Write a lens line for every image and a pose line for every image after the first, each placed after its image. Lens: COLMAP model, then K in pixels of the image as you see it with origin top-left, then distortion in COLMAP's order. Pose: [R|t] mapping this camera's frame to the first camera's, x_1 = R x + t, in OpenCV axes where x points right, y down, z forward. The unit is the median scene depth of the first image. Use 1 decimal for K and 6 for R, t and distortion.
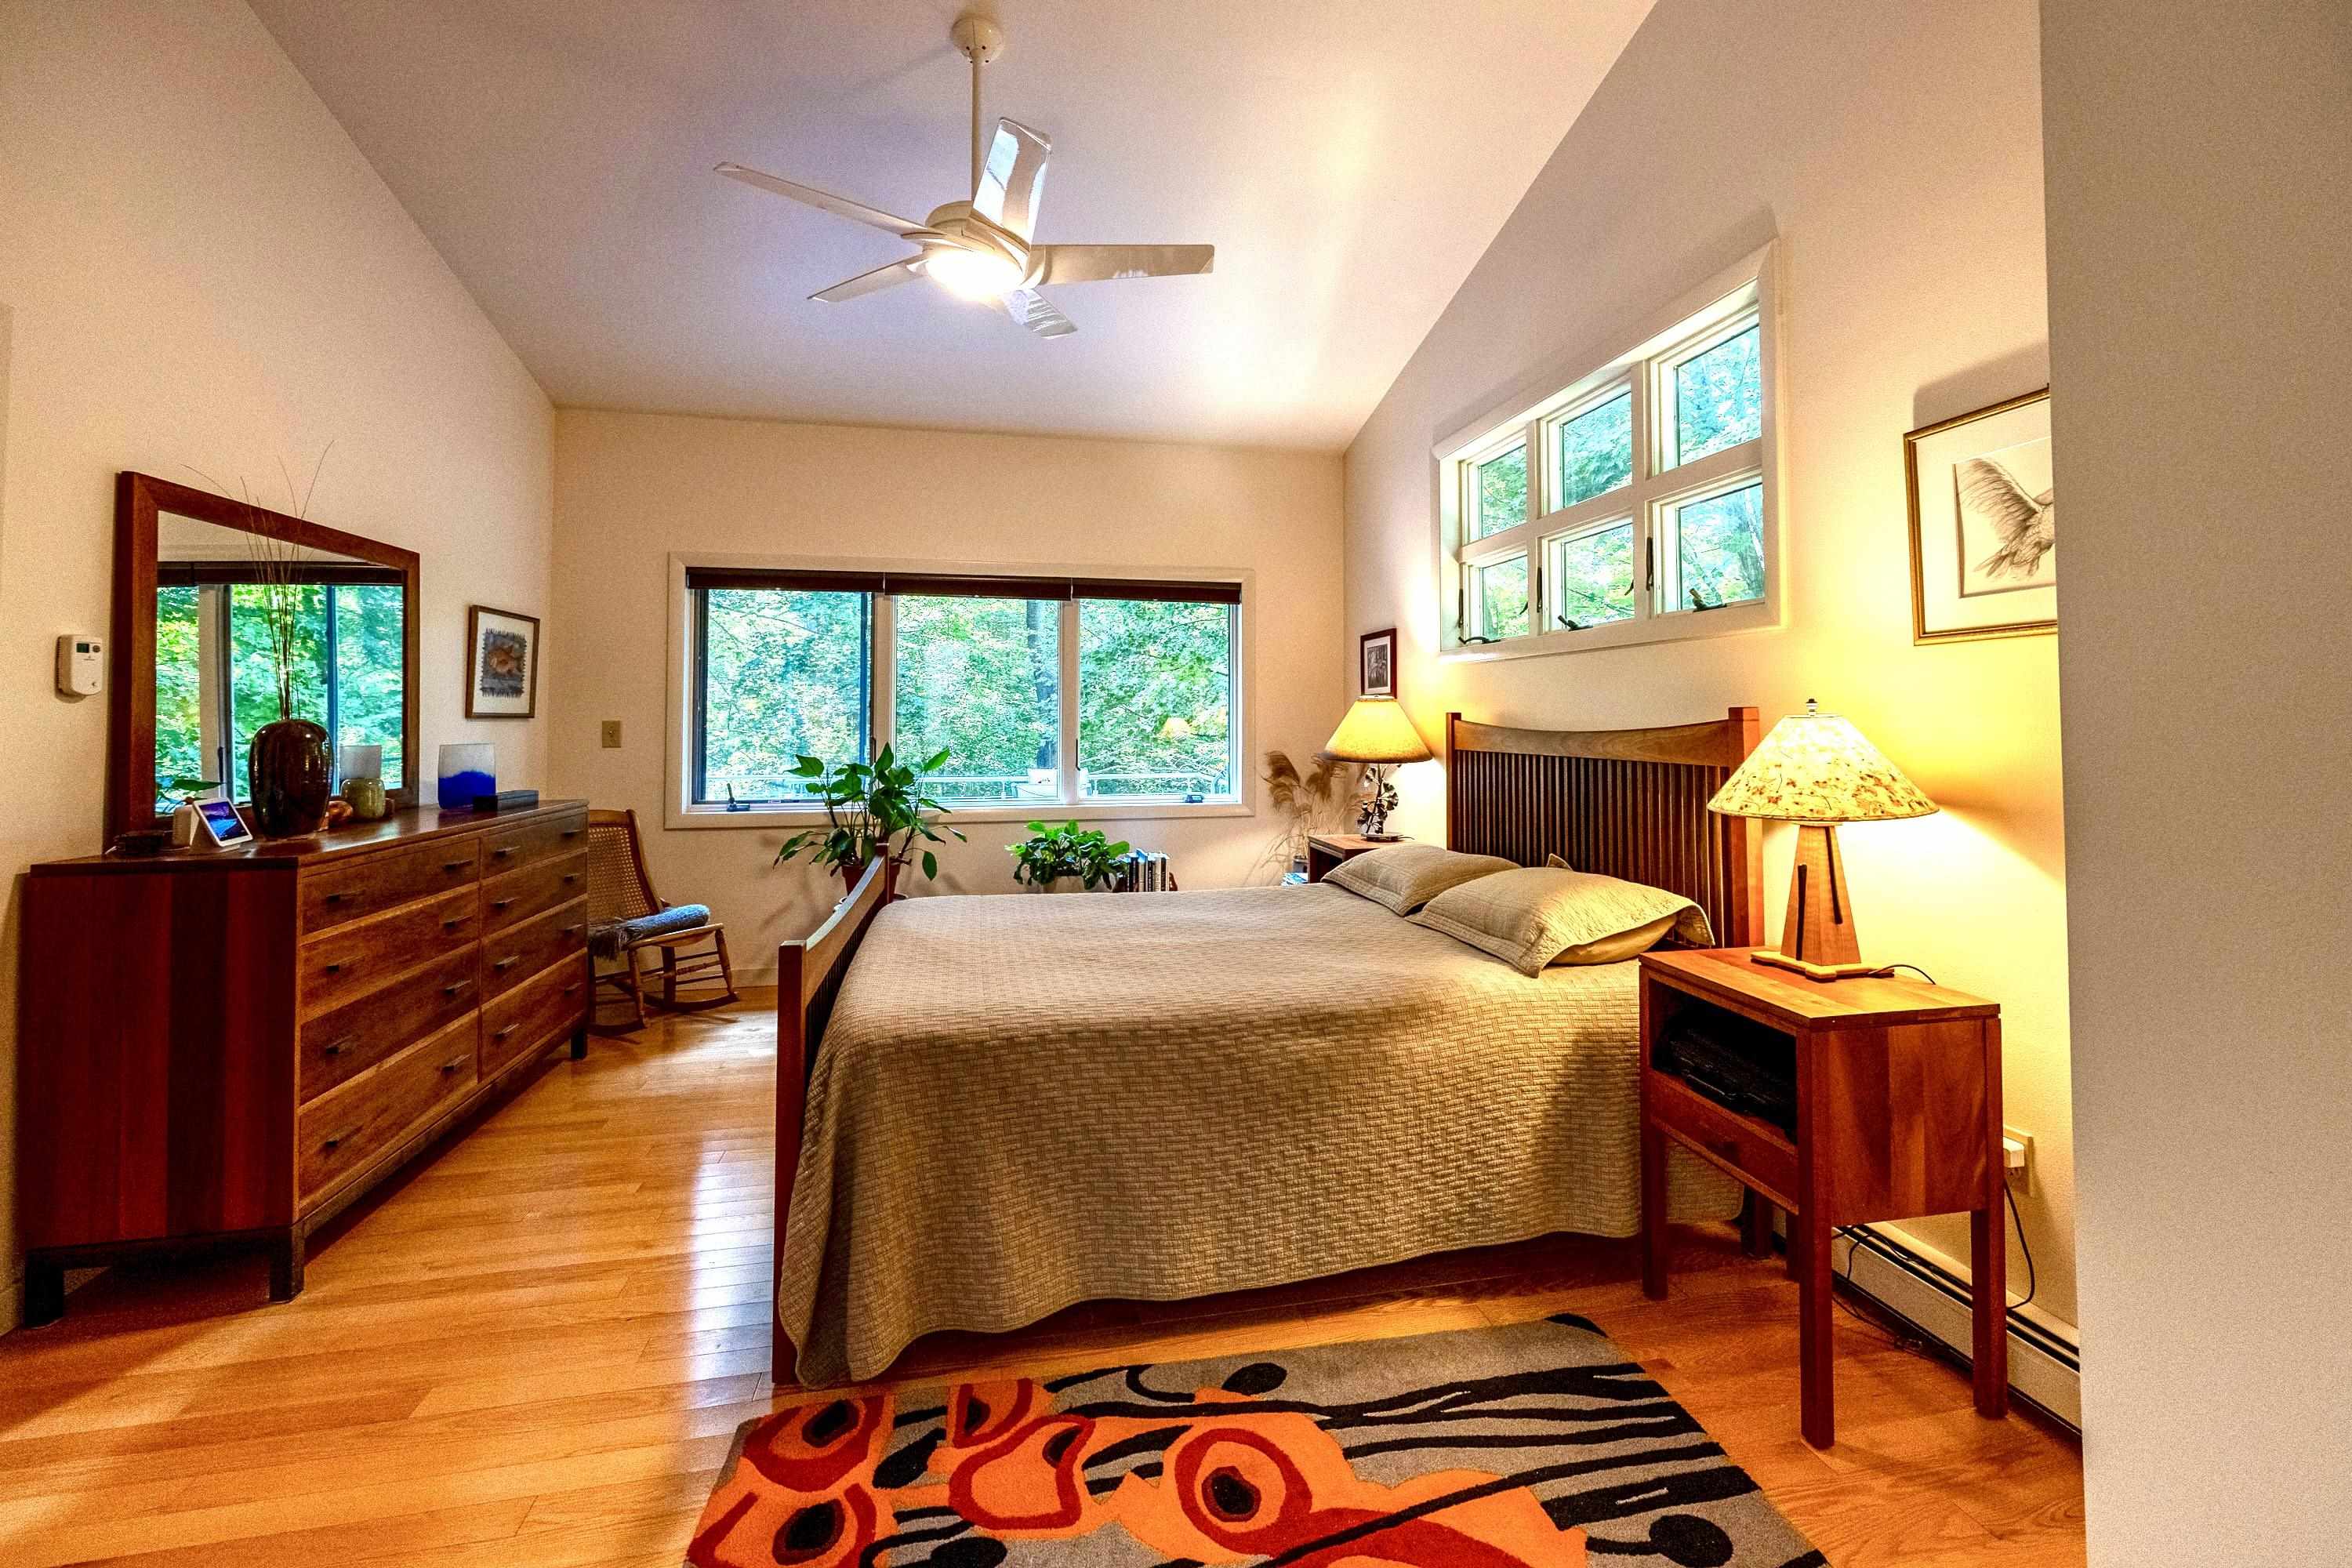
lens RADIAL K [[971.4, 0, 1186.9], [0, 971.4, 695.0], [0, 0, 1]] dist [-0.003950, -0.000152]
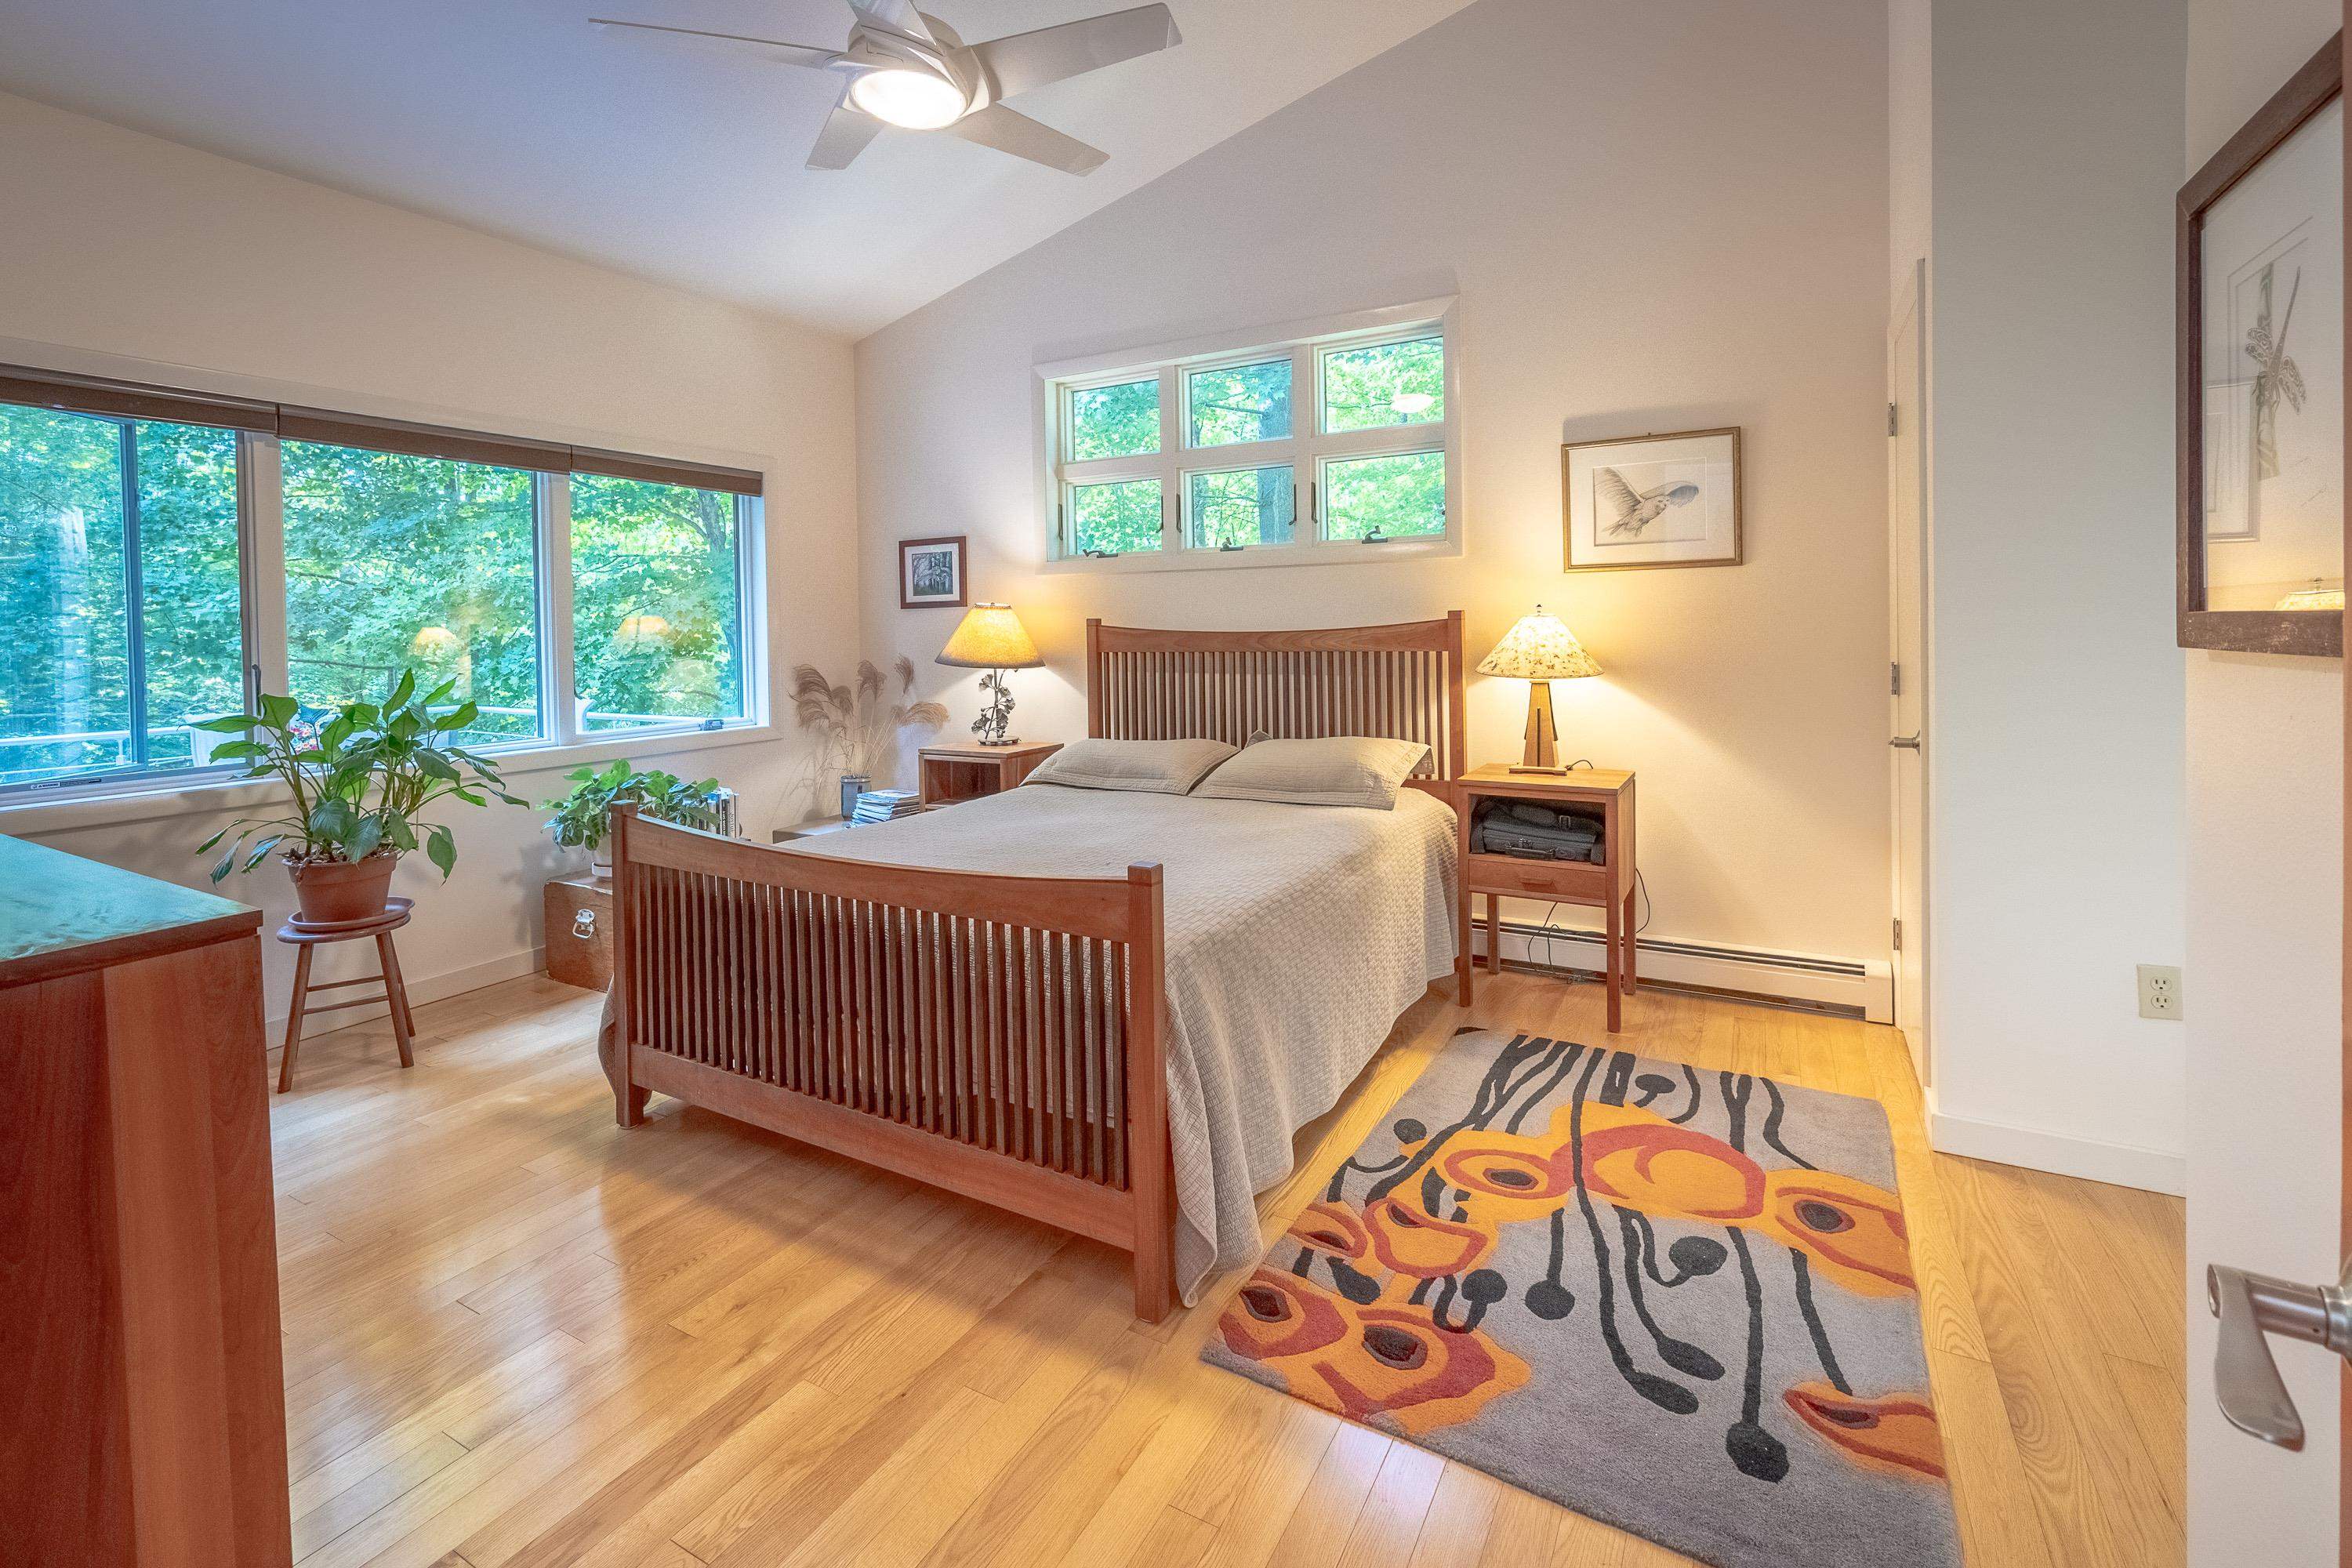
lens RADIAL K [[1025.1, 0, 1172.4], [0, 1025.1, 649.3], [0, 0, 1]] dist [-0.001989, -0.000027]
pose [[0.674677, -0.027499, 0.737601, -1.159822], [-0.003463, 0.999177, 0.040418, 0.013377], [-0.738105, -0.029823, 0.674026, 0.344116]]
